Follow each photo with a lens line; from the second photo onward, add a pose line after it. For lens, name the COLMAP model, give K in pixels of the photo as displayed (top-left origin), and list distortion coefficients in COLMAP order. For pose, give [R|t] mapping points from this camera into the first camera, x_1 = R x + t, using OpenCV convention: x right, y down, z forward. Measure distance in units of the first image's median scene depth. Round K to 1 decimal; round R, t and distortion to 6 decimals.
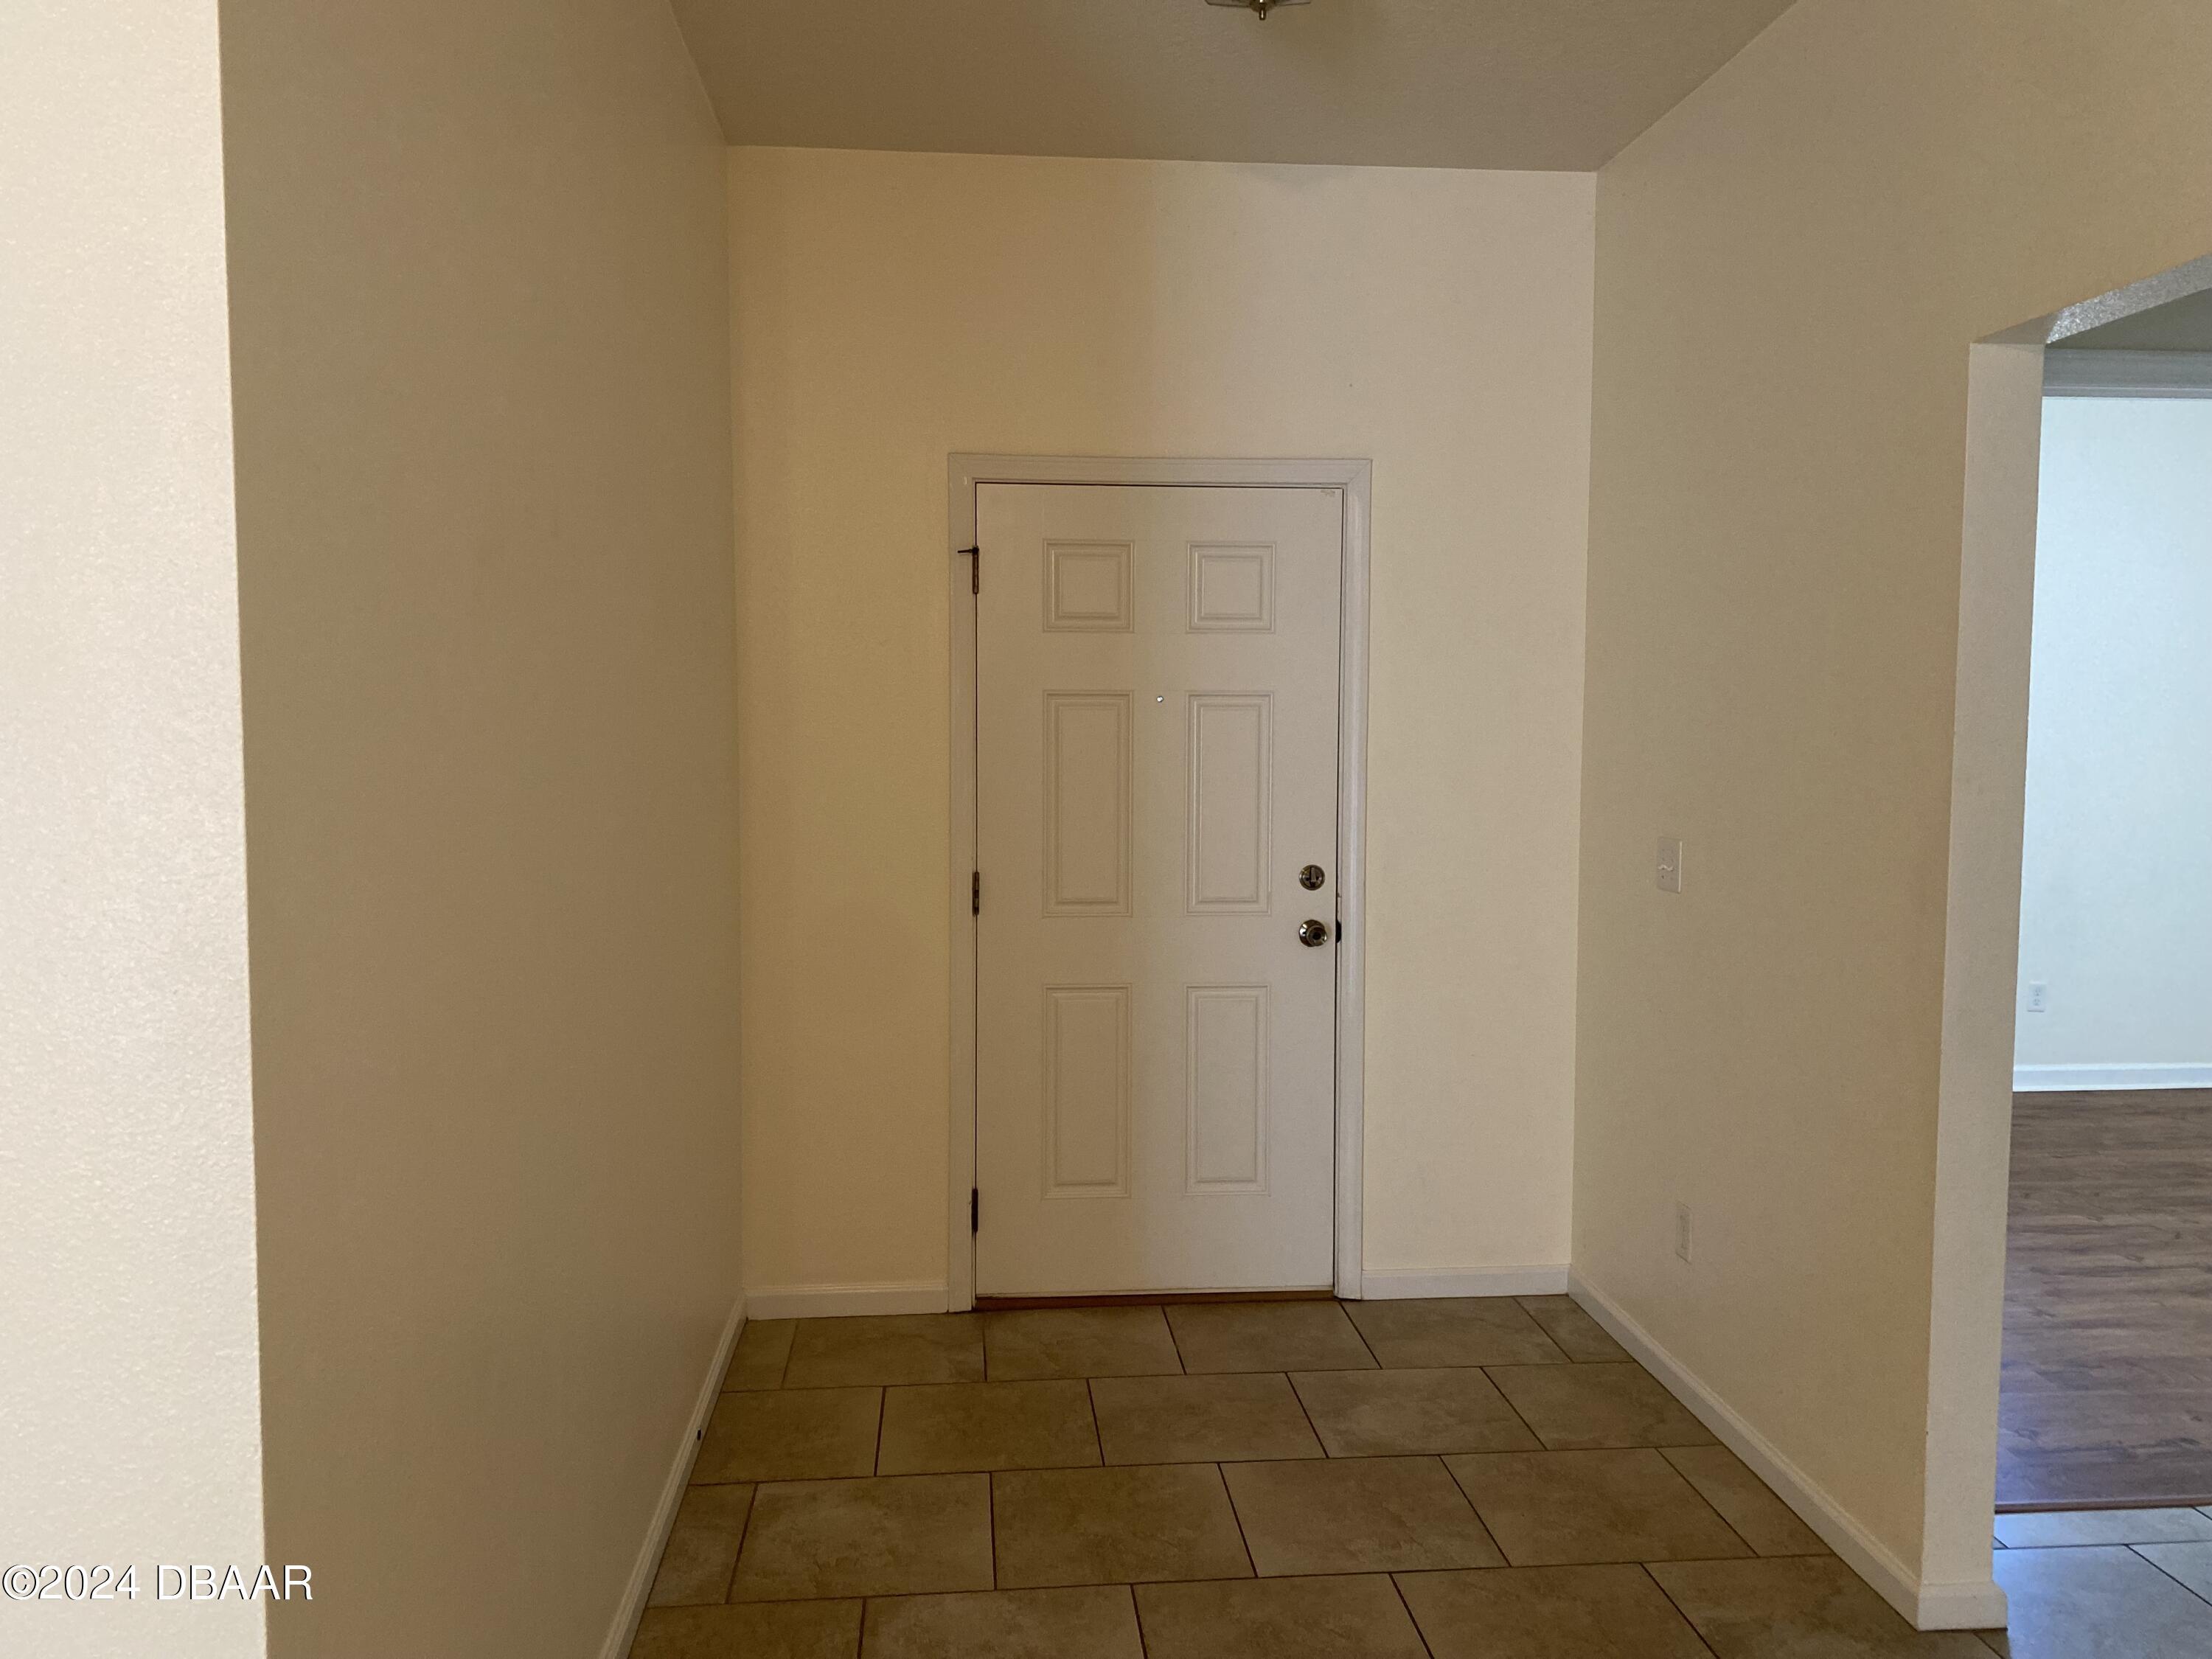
lens RADIAL K [[1662.6, 0, 1101.8], [0, 1662.6, 836.4], [0, 0, 1]] dist [0.035215, 0.004117]
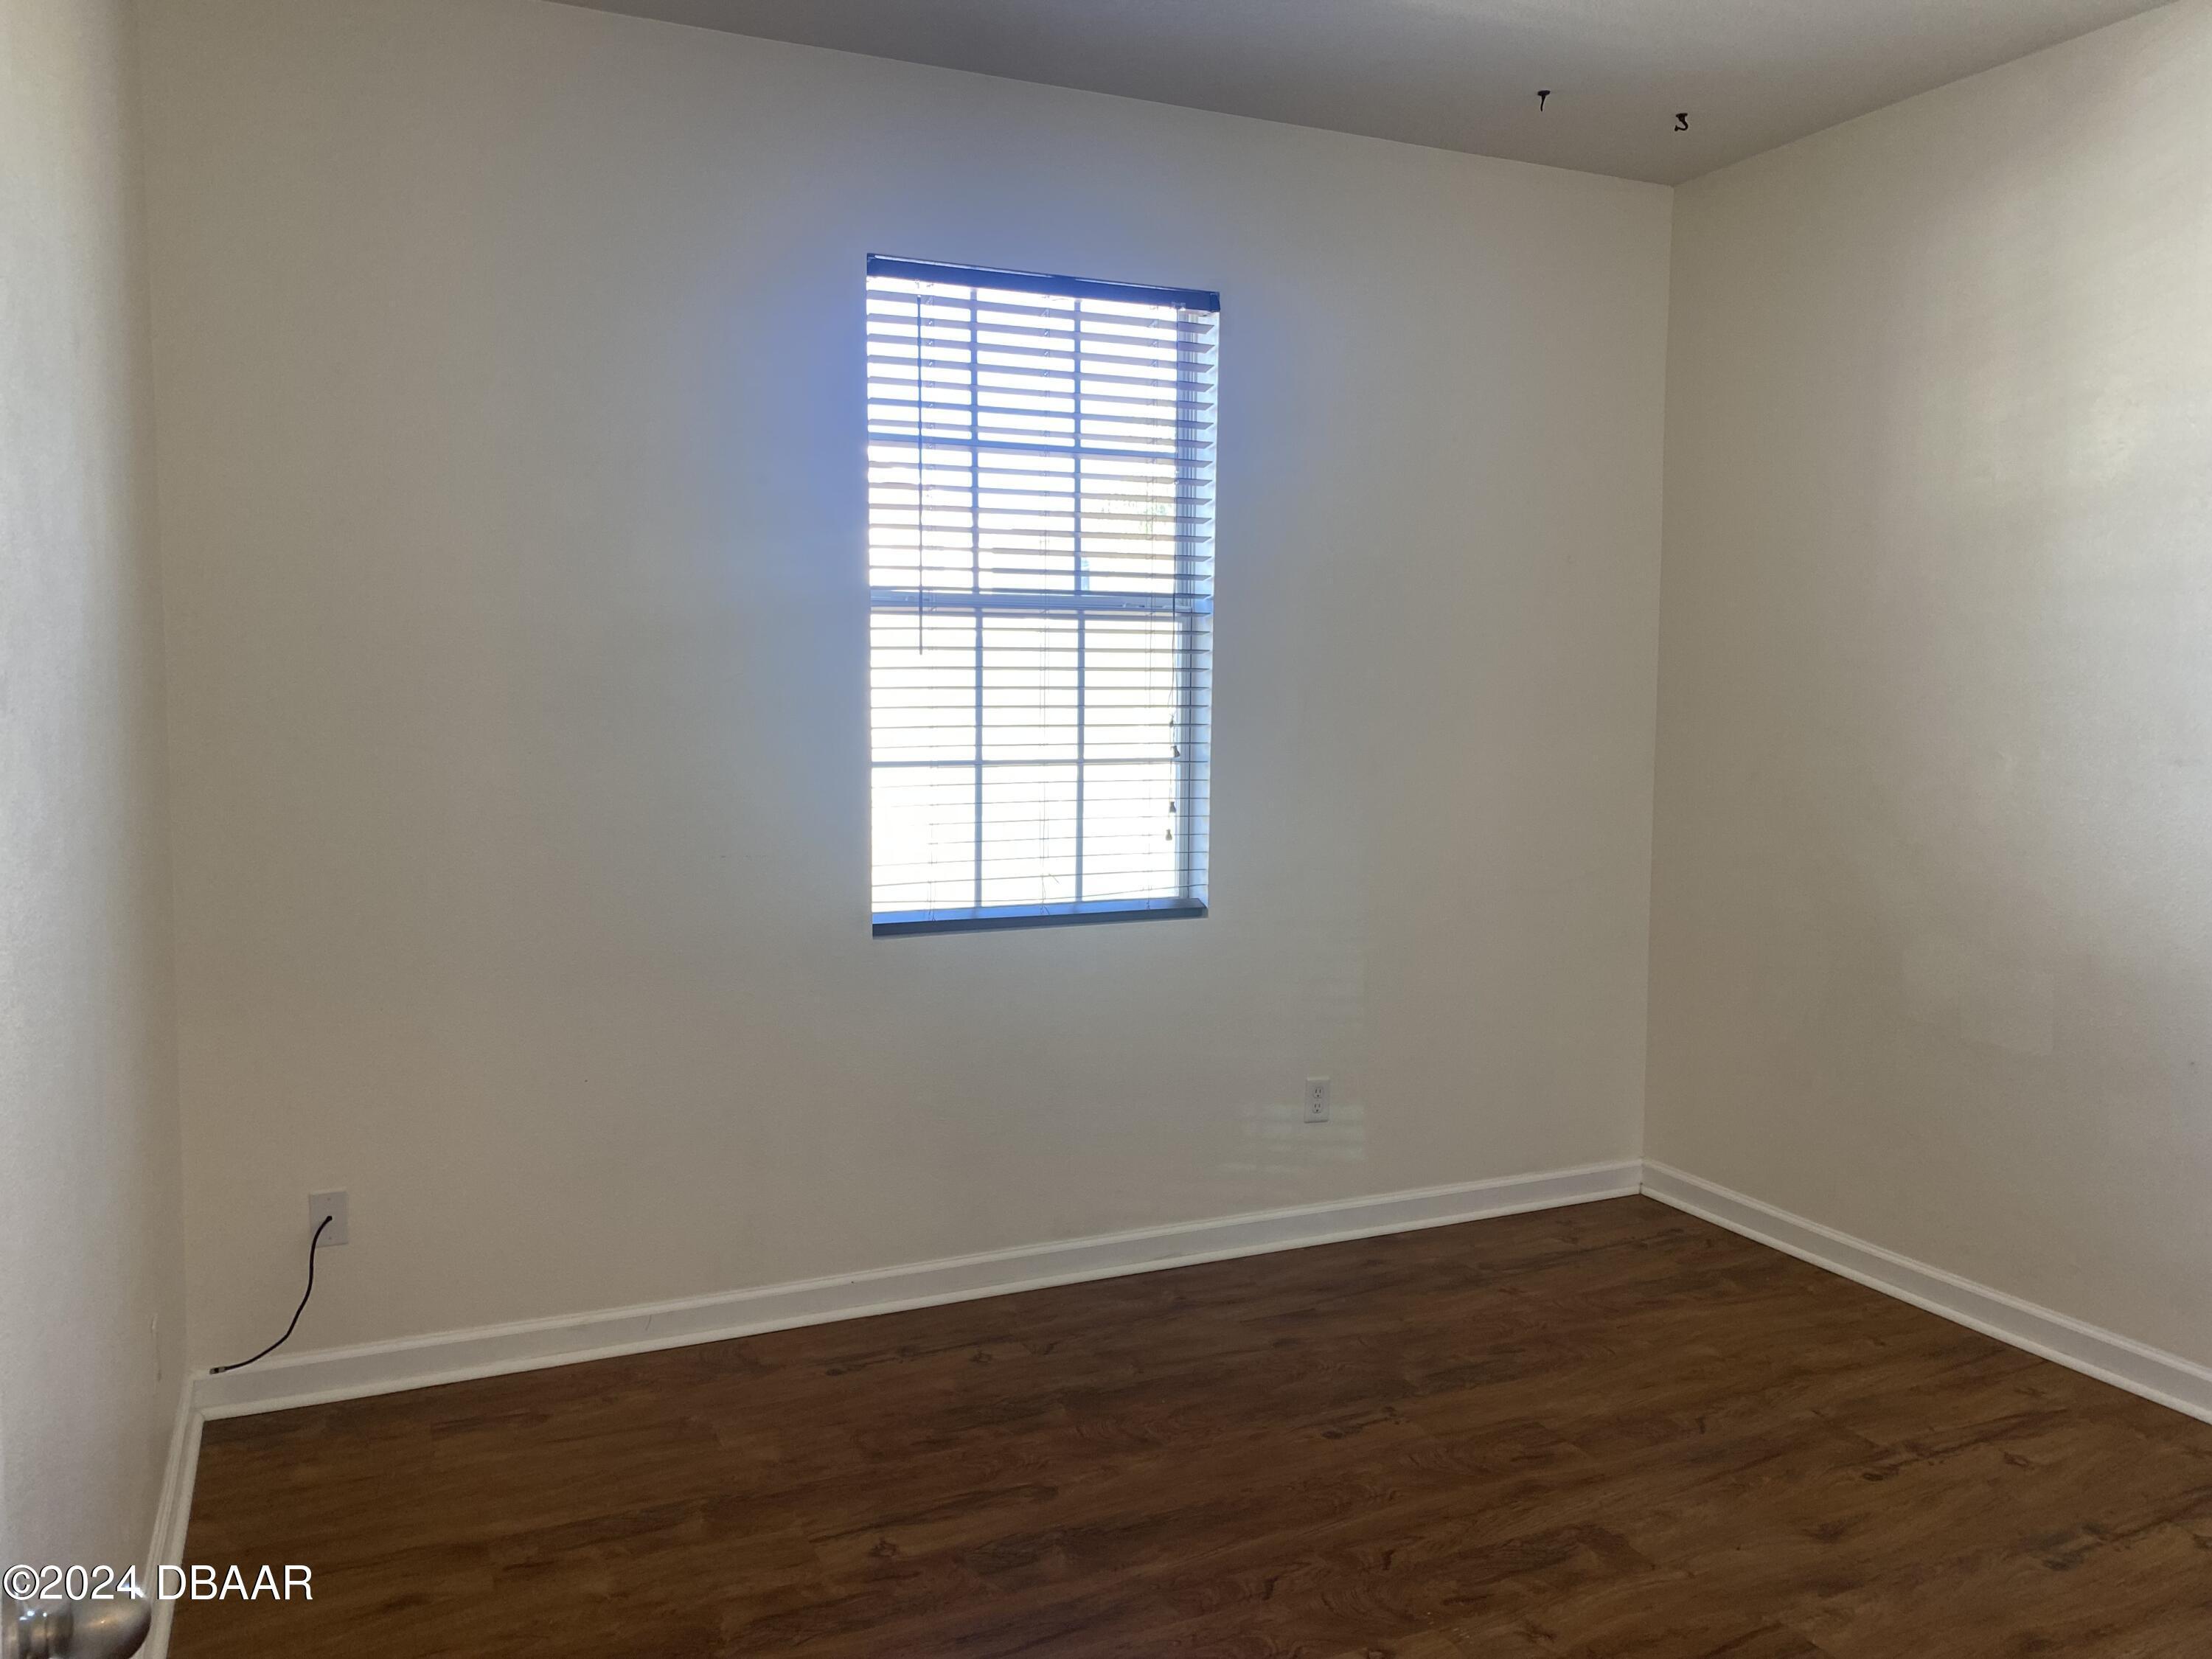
lens RADIAL K [[1662.6, 0, 1109.5], [0, 1662.6, 824.8], [0, 0, 1]] dist [0.035215, 0.004117]
pose [[0.941859, -0.036239, 0.334050, 0.305178], [0.025769, 0.999029, 0.035722, -0.036918], [-0.335020, -0.025037, 0.941878, 0.482591]]
